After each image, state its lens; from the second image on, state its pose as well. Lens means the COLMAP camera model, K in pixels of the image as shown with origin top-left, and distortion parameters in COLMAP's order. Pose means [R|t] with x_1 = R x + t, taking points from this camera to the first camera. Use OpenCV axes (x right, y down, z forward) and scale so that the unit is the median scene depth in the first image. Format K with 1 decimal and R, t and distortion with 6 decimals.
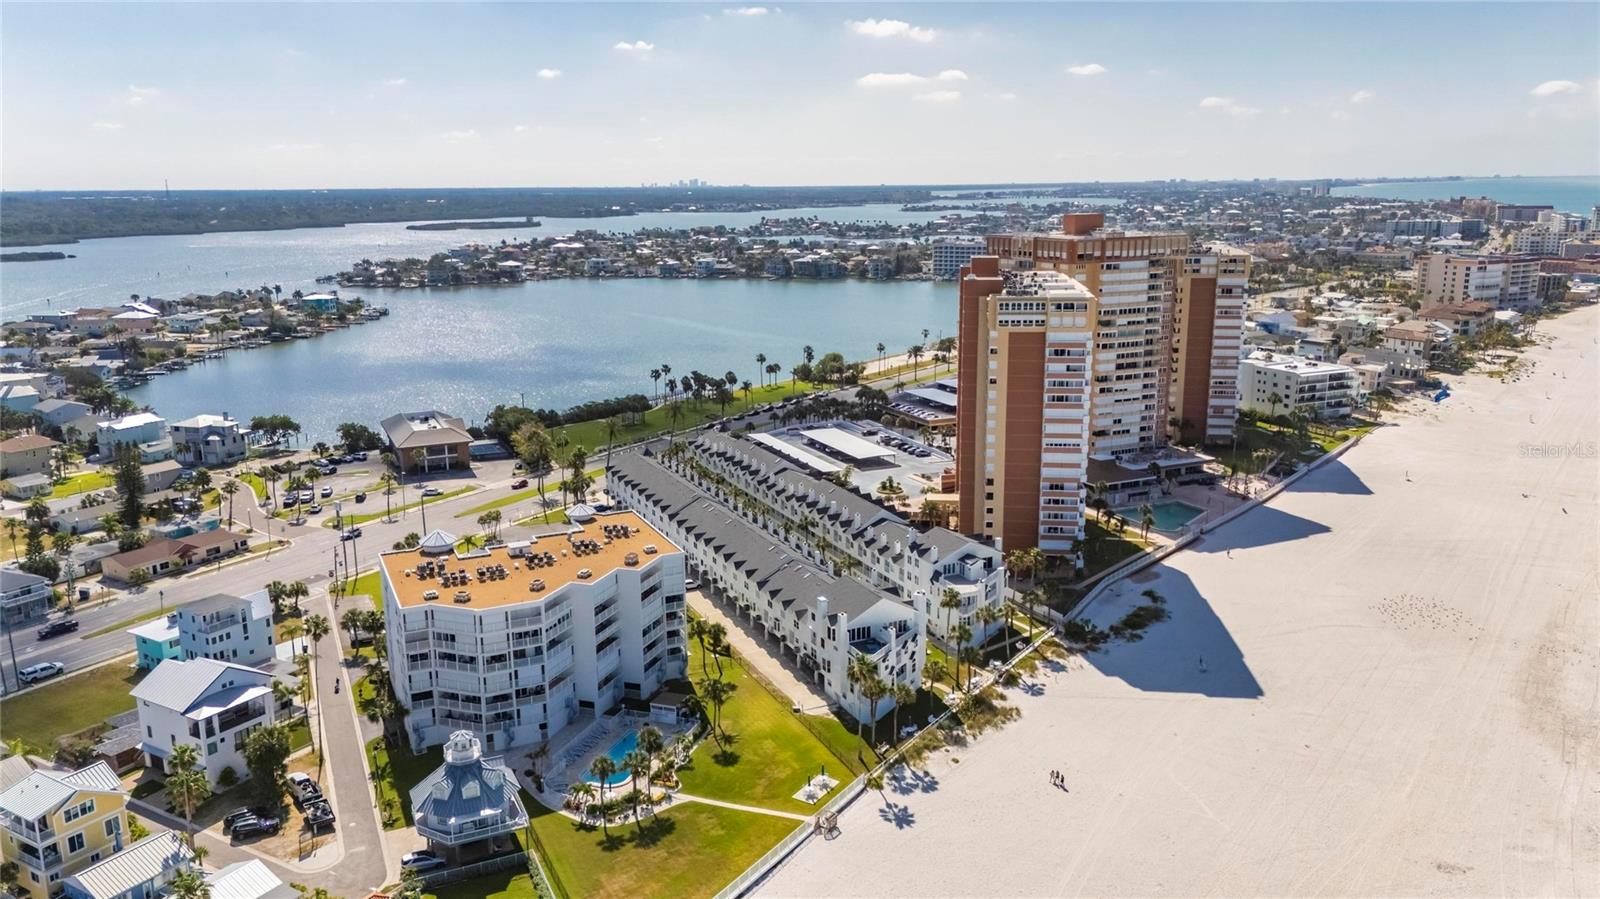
lens RADIAL K [[1175.4, 0, 802.4], [0, 1175.4, 453.7], [0, 0, 1]] dist [0.067803, -0.063458]
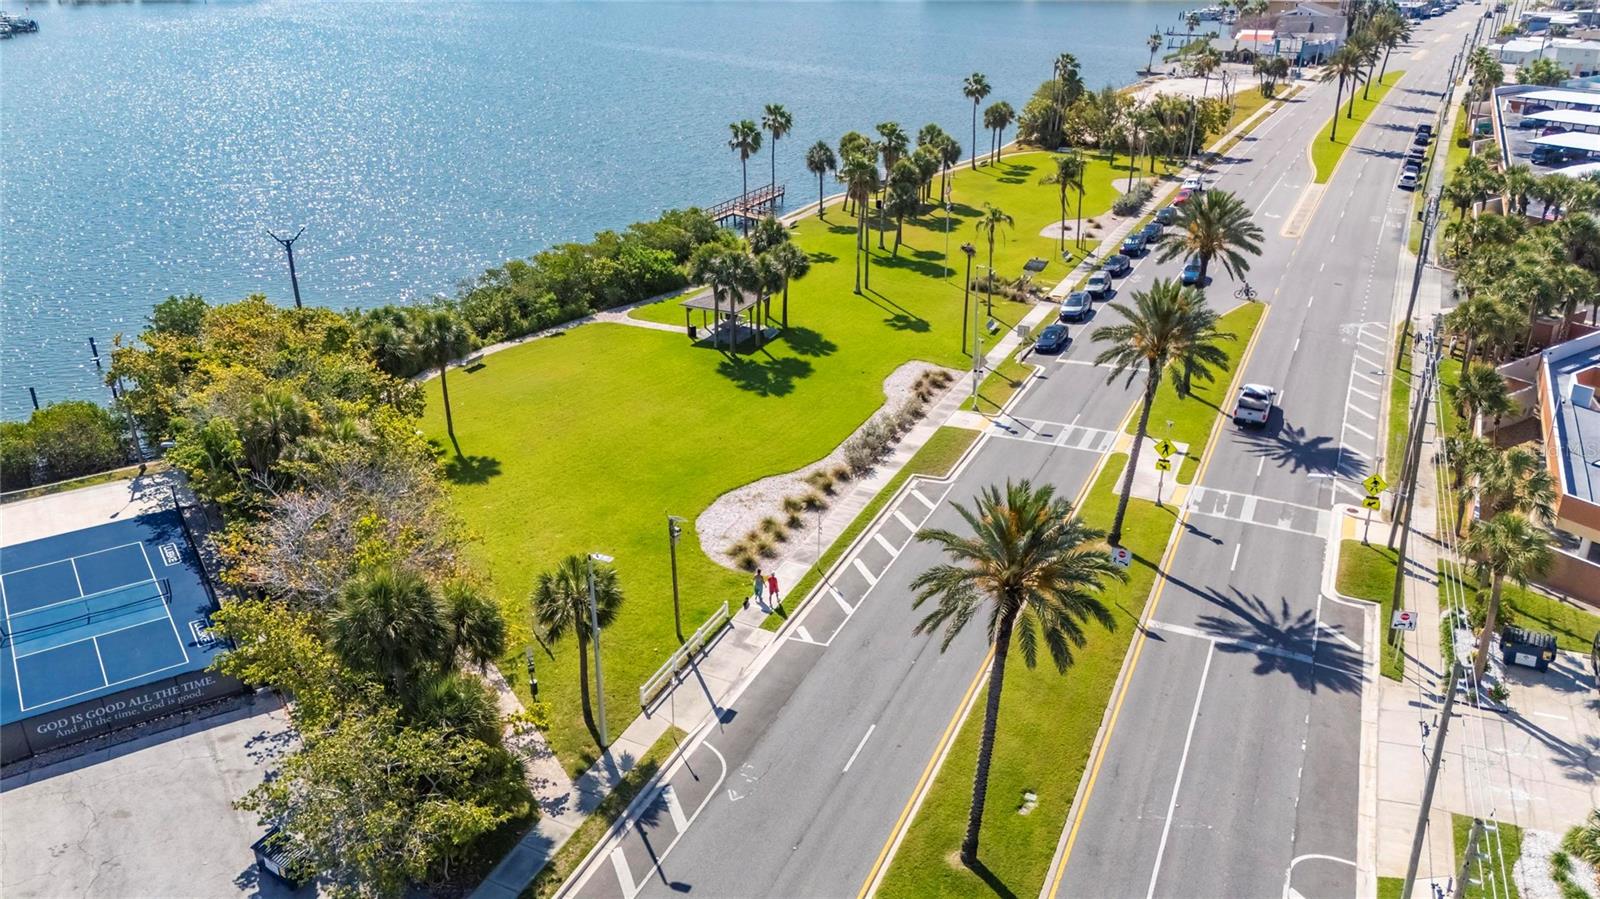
lens RADIAL K [[1175.4, 0, 800.9], [0, 1175.4, 445.2], [0, 0, 1]] dist [0.067803, -0.063458]
pose [[0.989533, -0.051522, 0.134799, -0.229209], [0.025635, 0.981997, 0.187150, -0.067606], [-0.142015, -0.181735, 0.973039, 1.004248]]
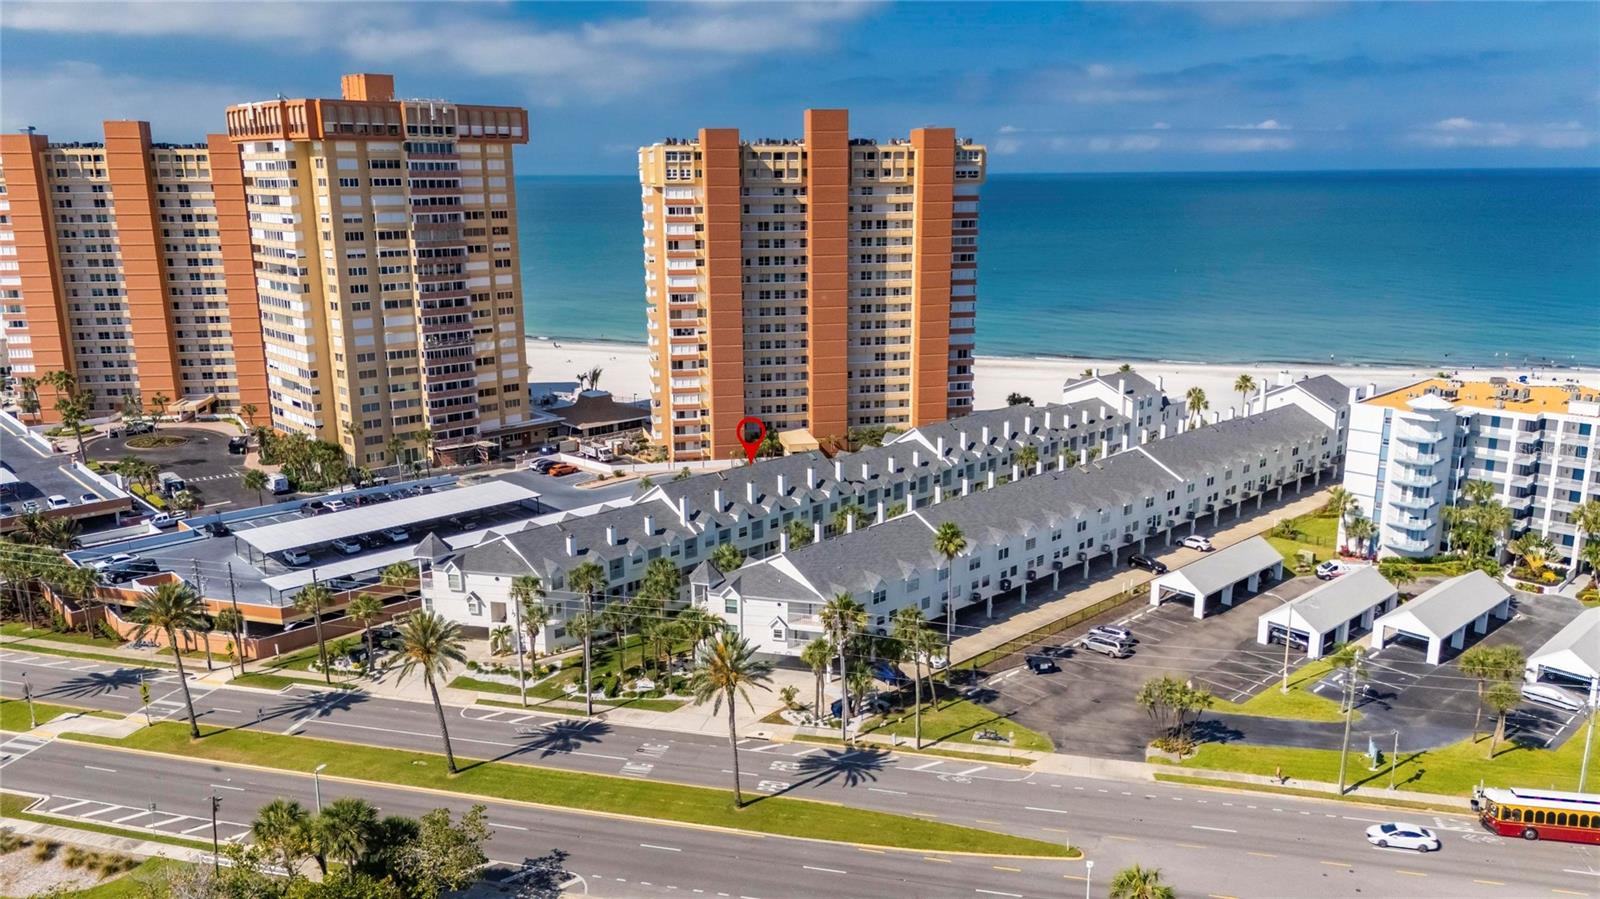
lens RADIAL K [[1175.4, 0, 810.7], [0, 1175.4, 450.6], [0, 0, 1]] dist [0.067803, -0.063458]
pose [[-0.324435, -0.204683, 0.923497, -0.541449], [0.213422, 0.935292, 0.282275, -0.157203], [-0.921517, 0.288675, -0.259758, 1.110202]]
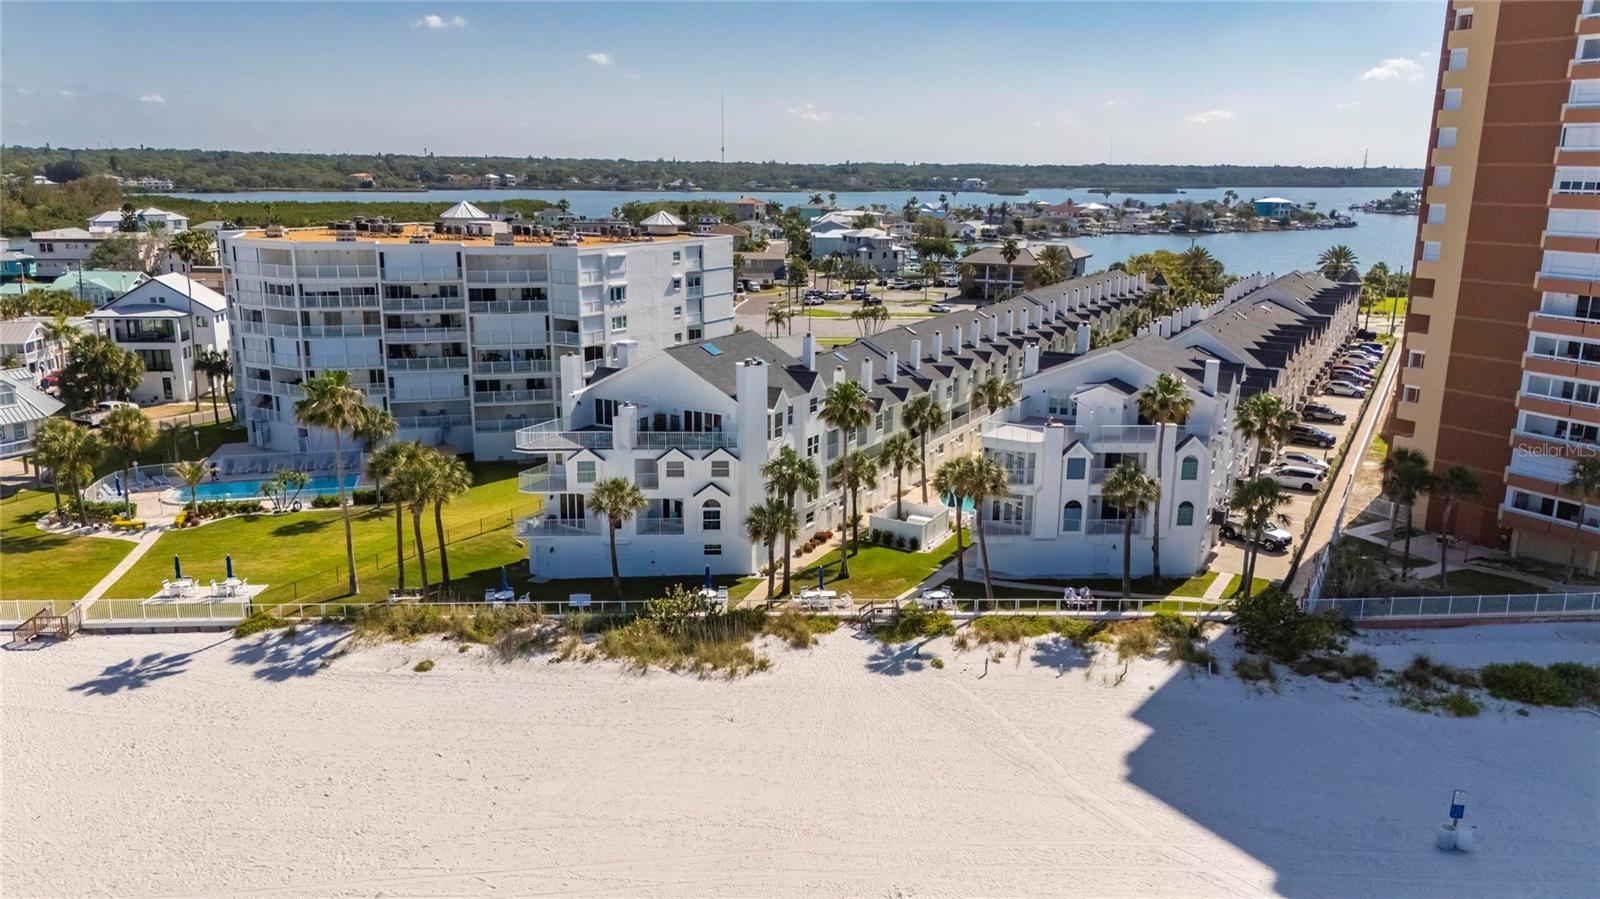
lens RADIAL K [[1175.4, 0, 803.0], [0, 1175.4, 455.3], [0, 0, 1]] dist [0.067803, -0.063458]
pose [[0.592727, 0.209238, -0.777749, 0.293350], [-0.198128, 0.973870, 0.111006, 0.062542], [0.780653, 0.088298, 0.618695, 0.466862]]
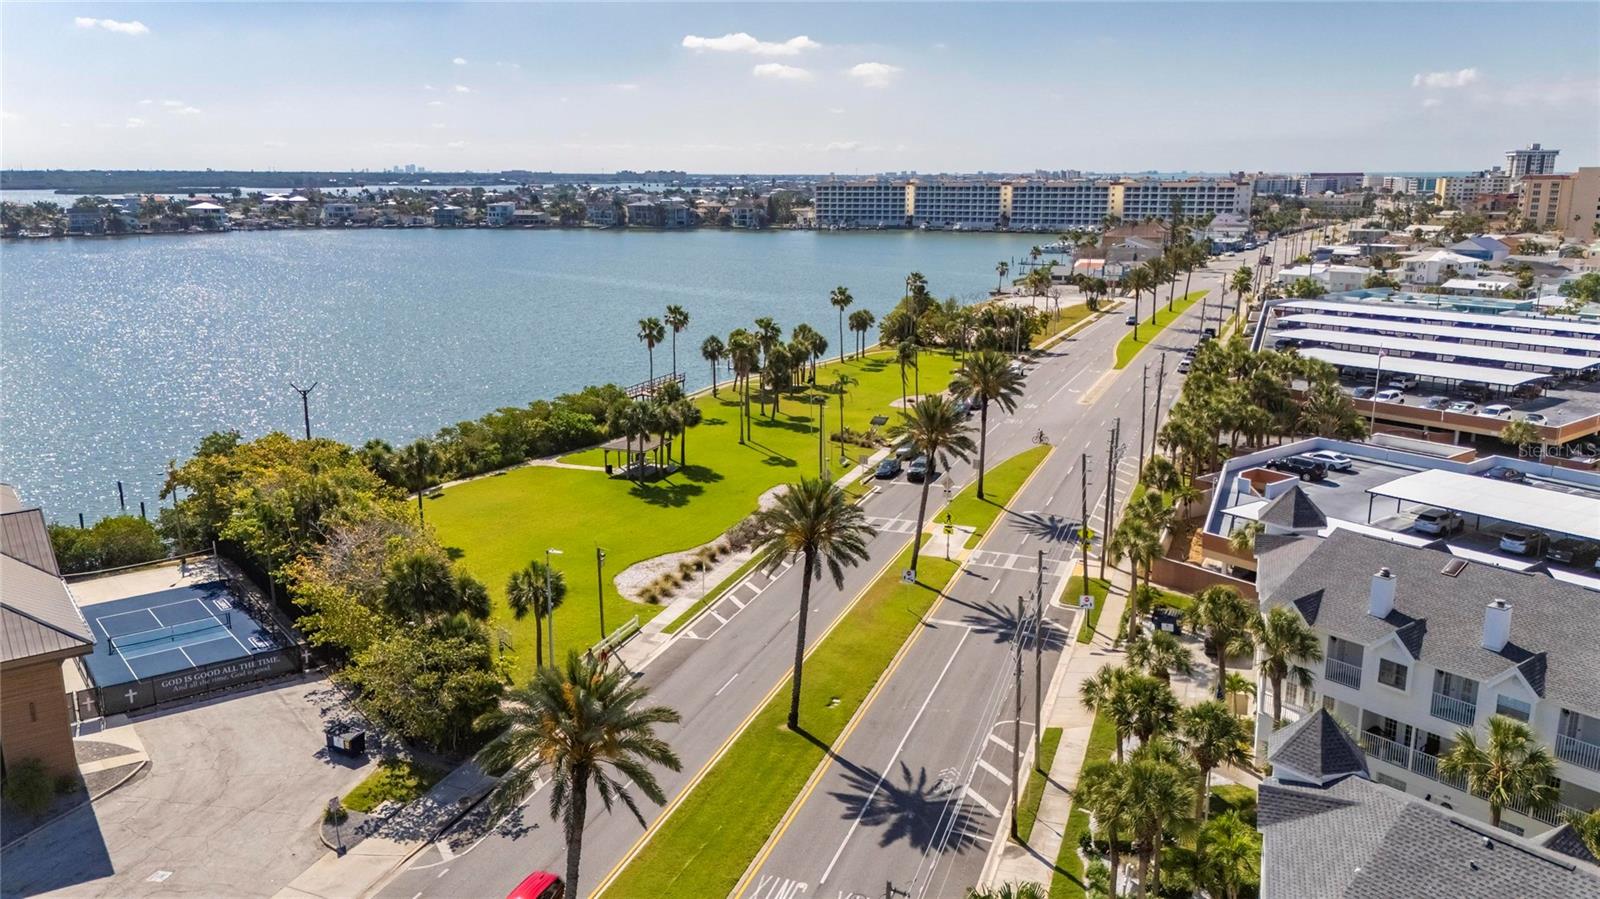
lens RADIAL K [[1175.4, 0, 801.4], [0, 1175.4, 443.8], [0, 0, 1]] dist [0.067803, -0.063458]
pose [[0.974983, -0.040776, 0.218507, -0.238394], [0.041252, 0.999146, 0.002386, -0.043530], [-0.218418, 0.006687, 0.975832, 0.903877]]
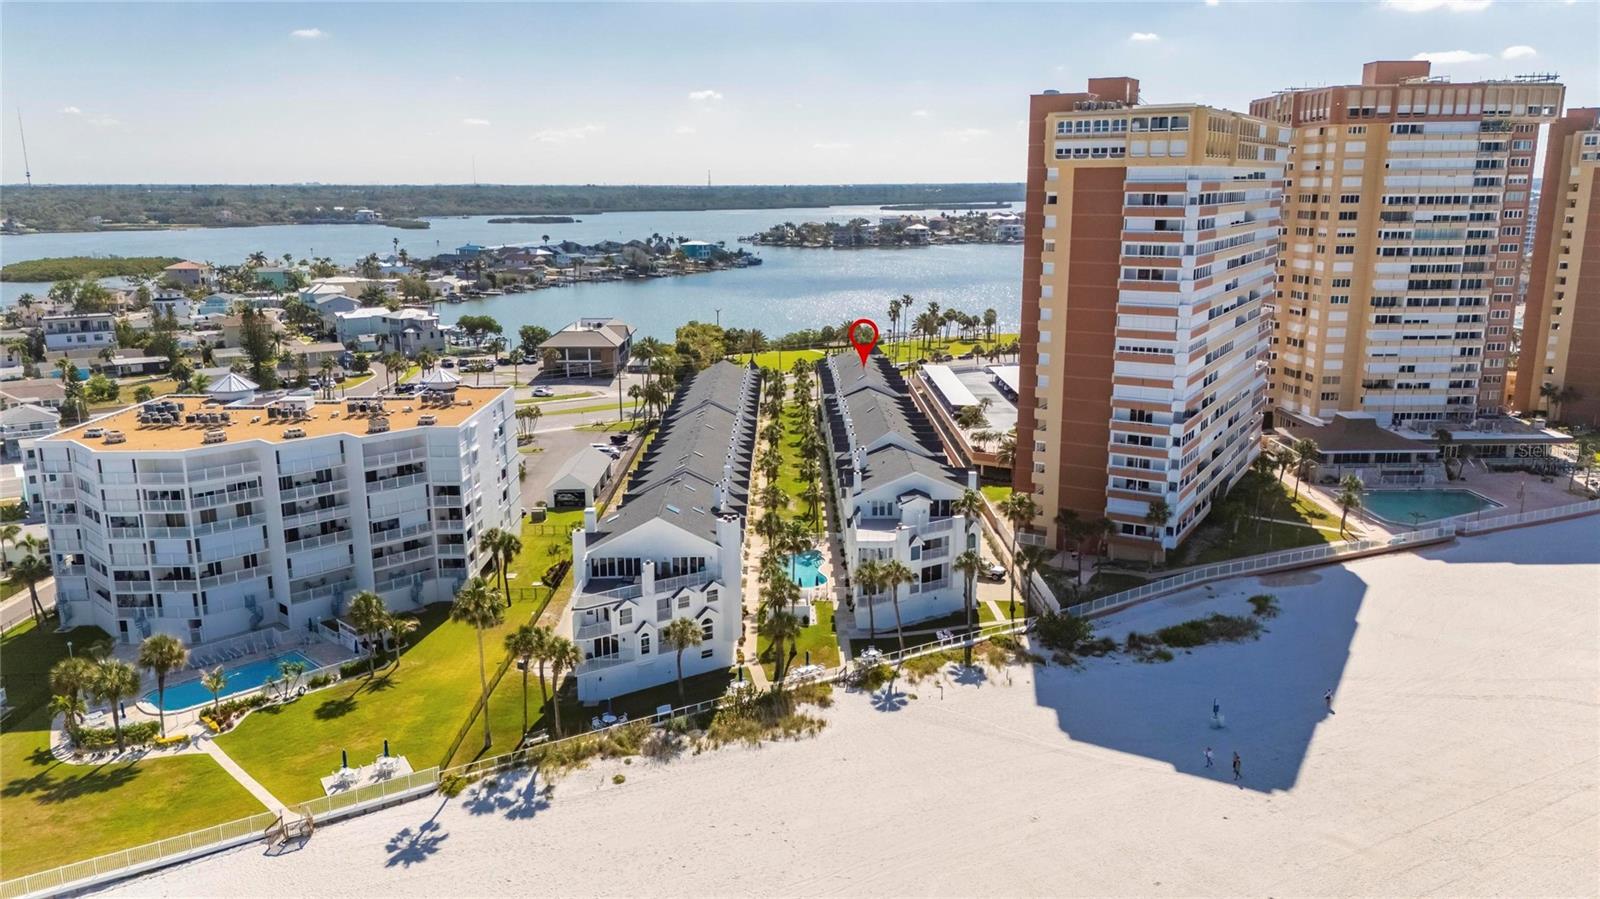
lens RADIAL K [[1175.4, 0, 805.8], [0, 1175.4, 453.5], [0, 0, 1]] dist [0.067803, -0.063458]
pose [[0.913571, 0.098322, -0.394616, 0.243531], [-0.097443, 0.994991, 0.022319, 0.040787], [0.394833, 0.018062, 0.918575, 0.270400]]
